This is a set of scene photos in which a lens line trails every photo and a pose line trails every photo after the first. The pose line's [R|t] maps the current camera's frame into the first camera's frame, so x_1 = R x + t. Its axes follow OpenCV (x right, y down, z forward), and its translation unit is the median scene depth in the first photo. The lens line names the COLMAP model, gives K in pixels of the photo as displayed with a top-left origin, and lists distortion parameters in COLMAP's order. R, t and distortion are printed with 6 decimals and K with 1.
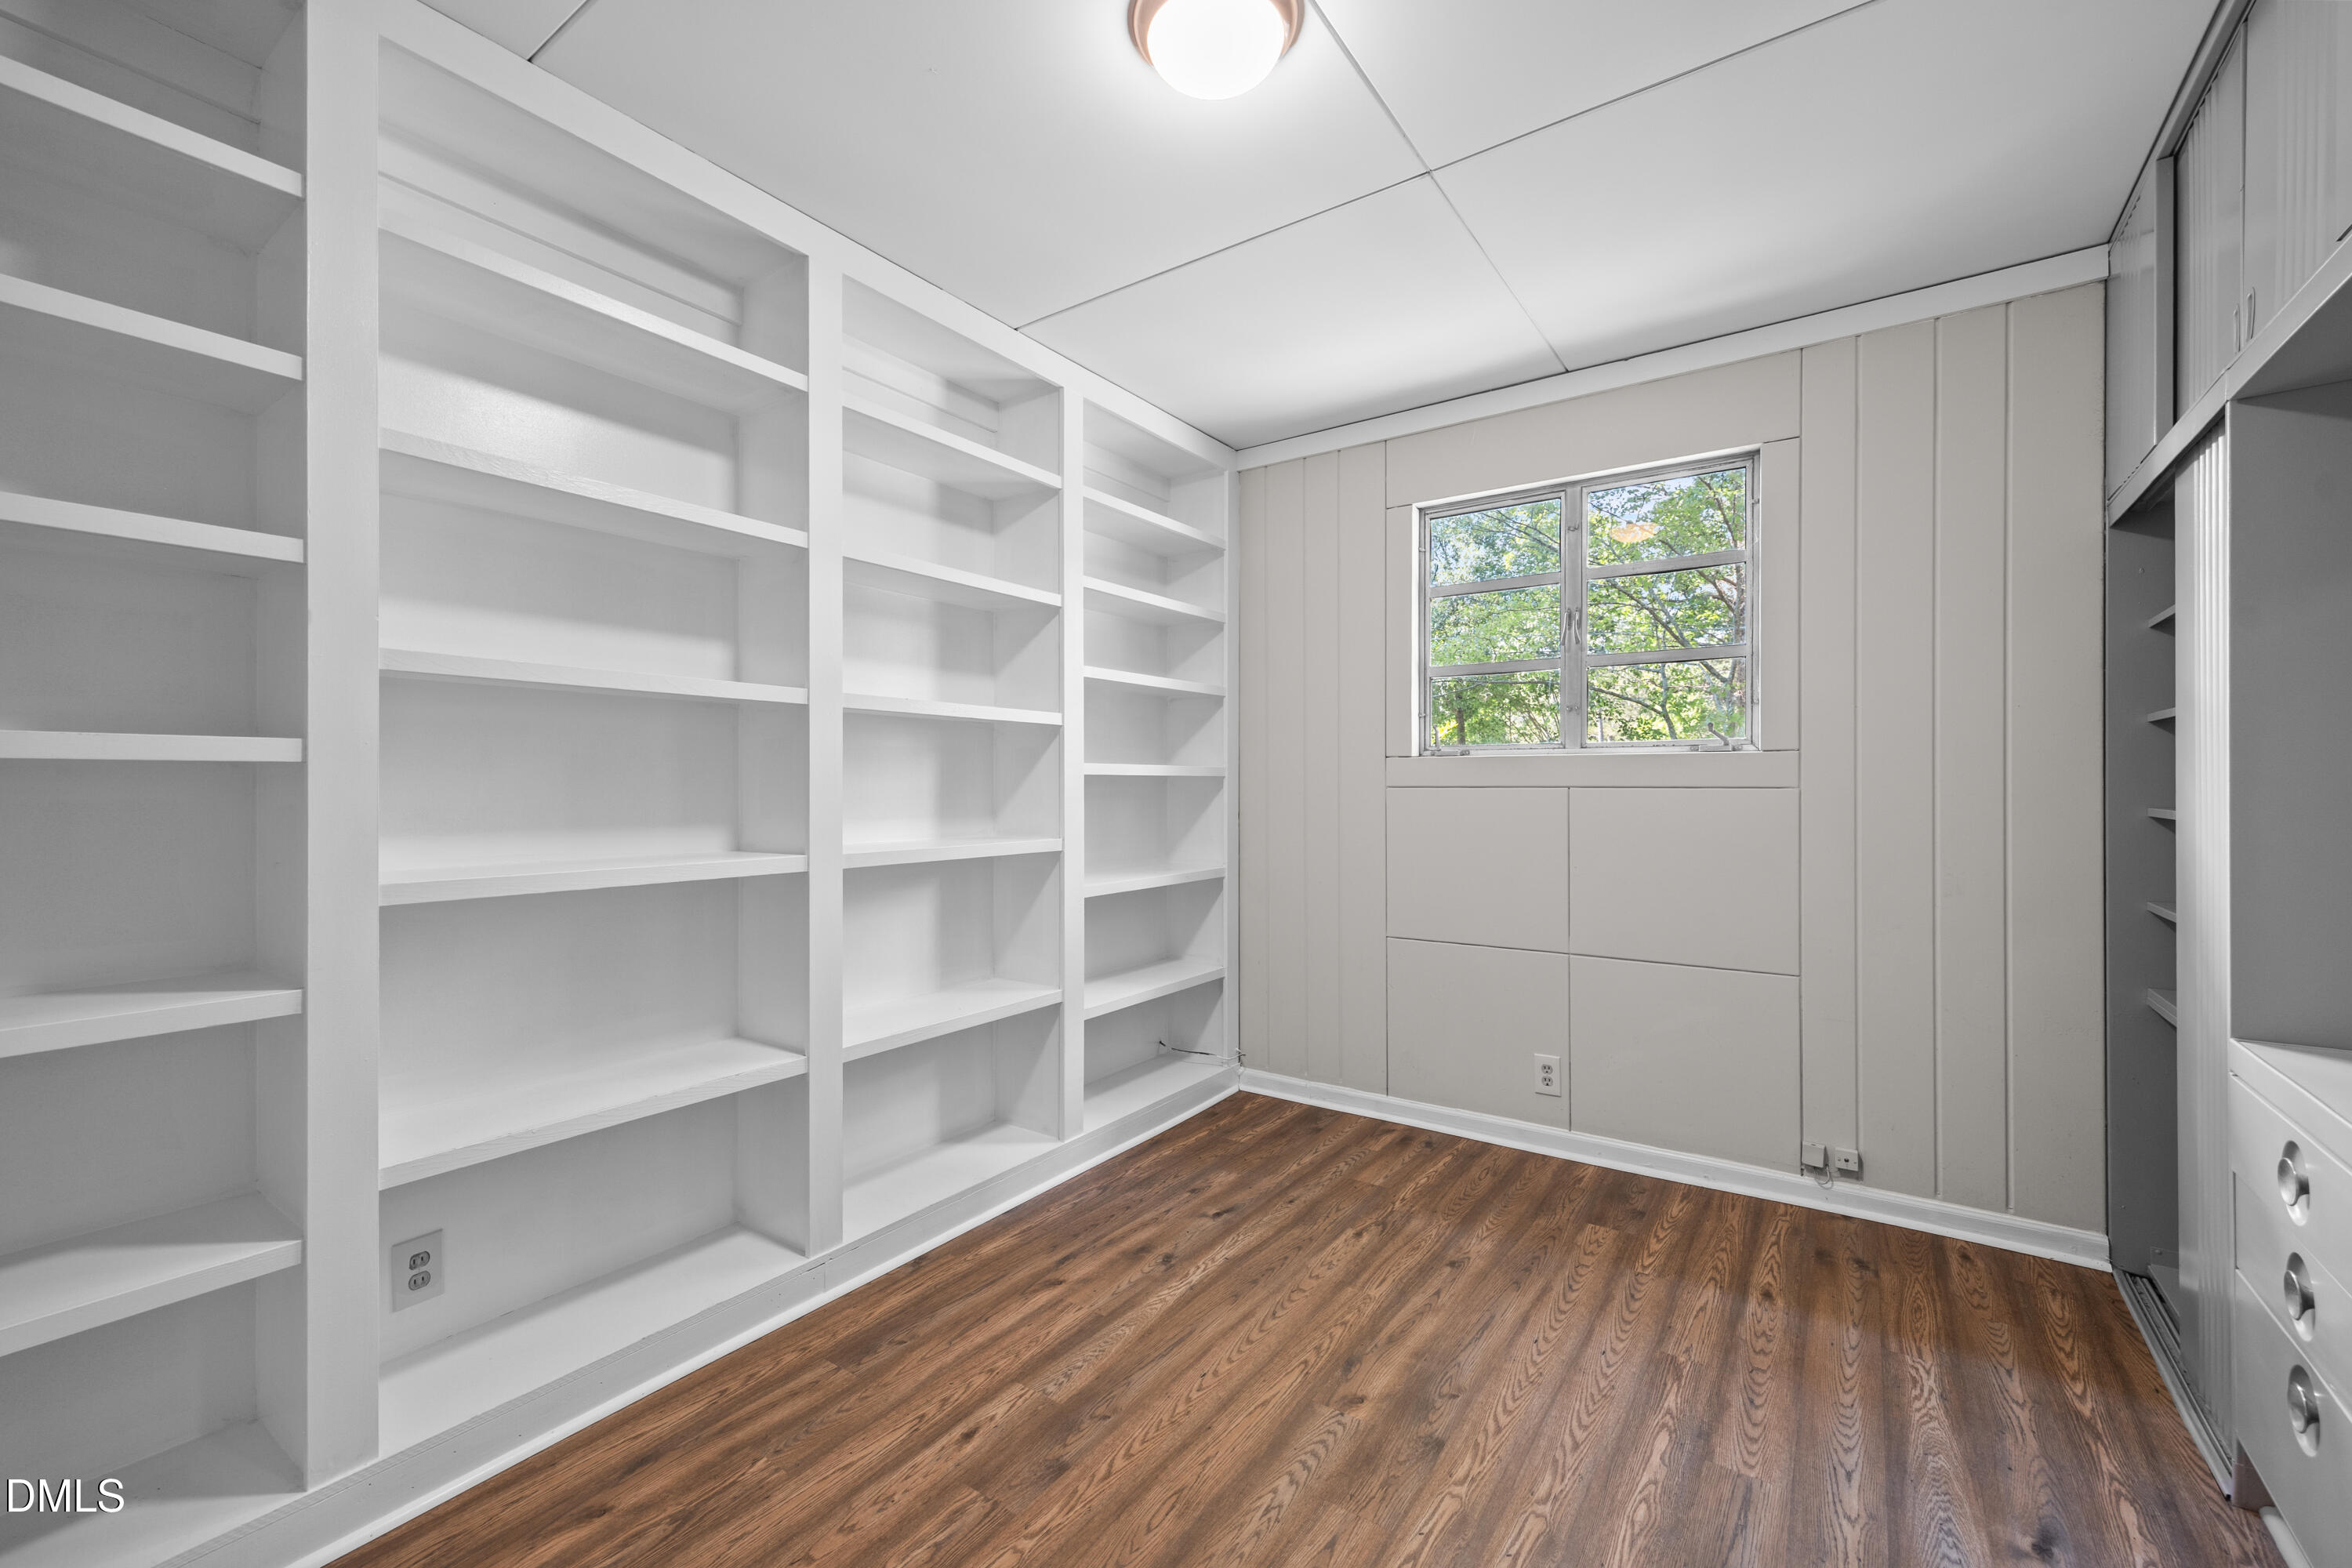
lens RADIAL K [[953.4, 0, 1181.9], [0, 953.4, 785.8], [0, 0, 1]] dist [0.009675, -0.000609]
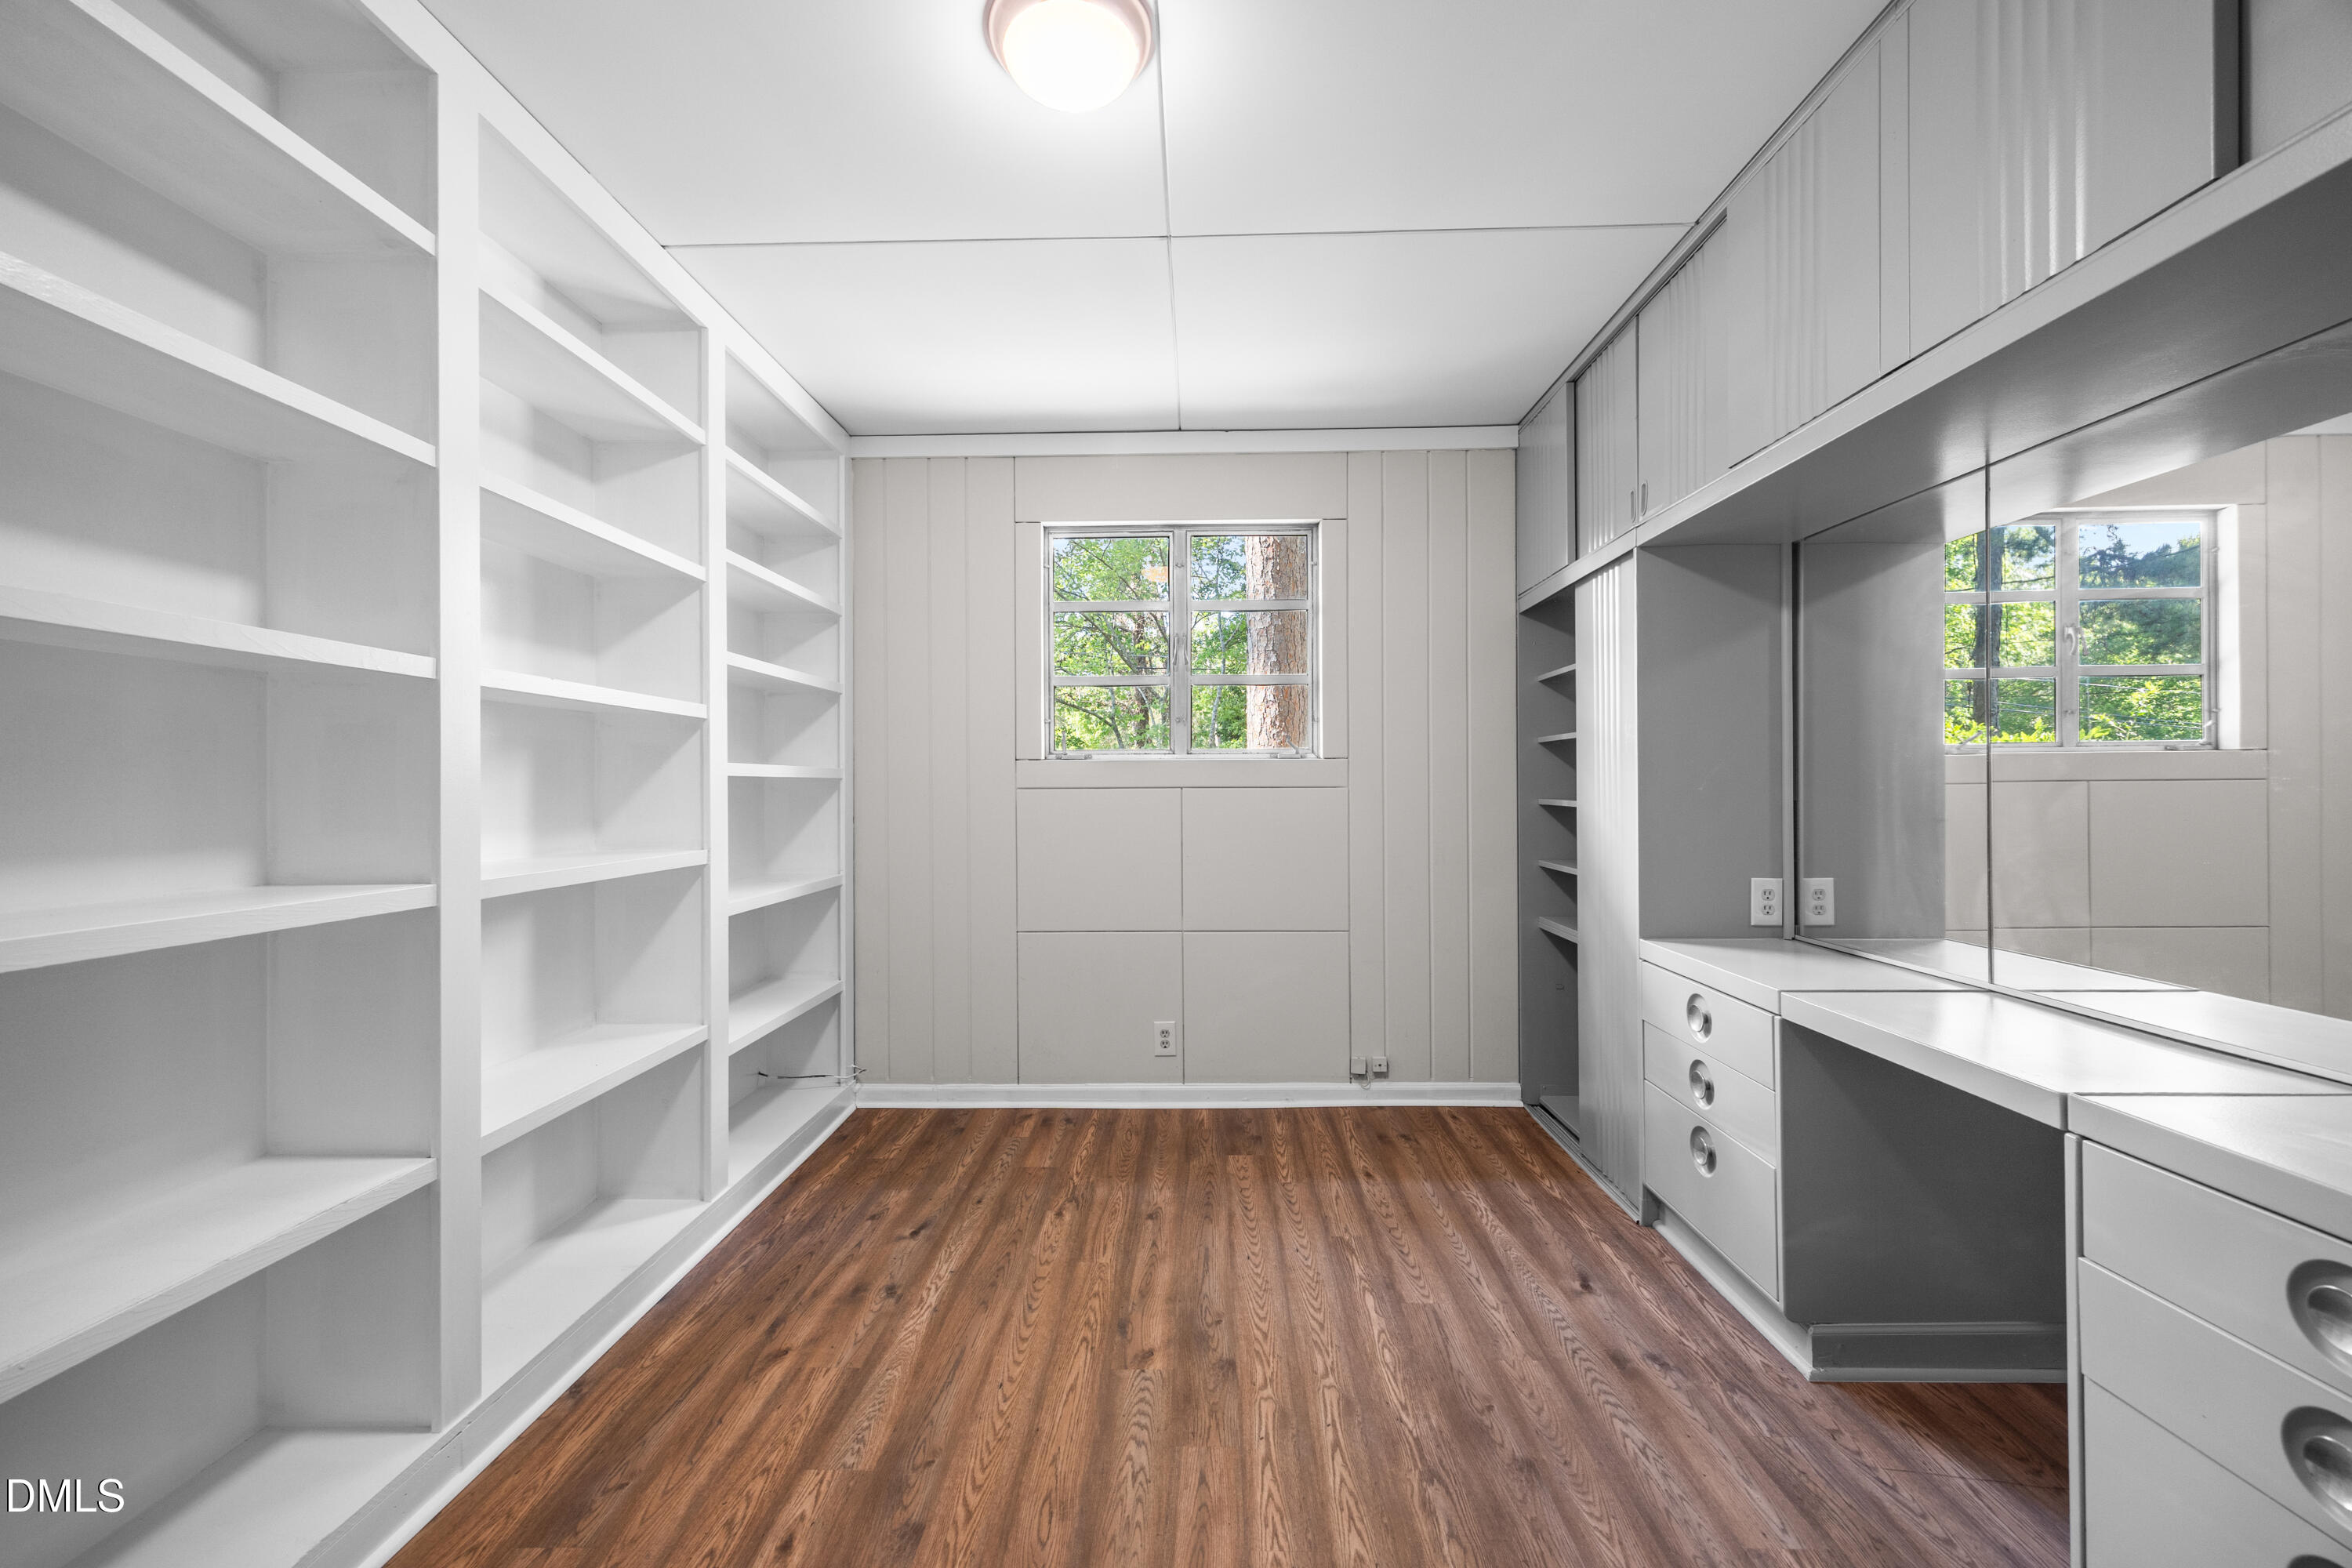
lens RADIAL K [[927.2, 0, 1176.0], [0, 927.2, 784.0], [0, 0, 1]] dist [0.007207, 0.000006]
pose [[0.835101, -0.002509, 0.550091, -0.292623], [0.005223, 0.999981, -0.003368, 0.001145], [-0.550072, 0.005686, 0.835098, 0.081675]]
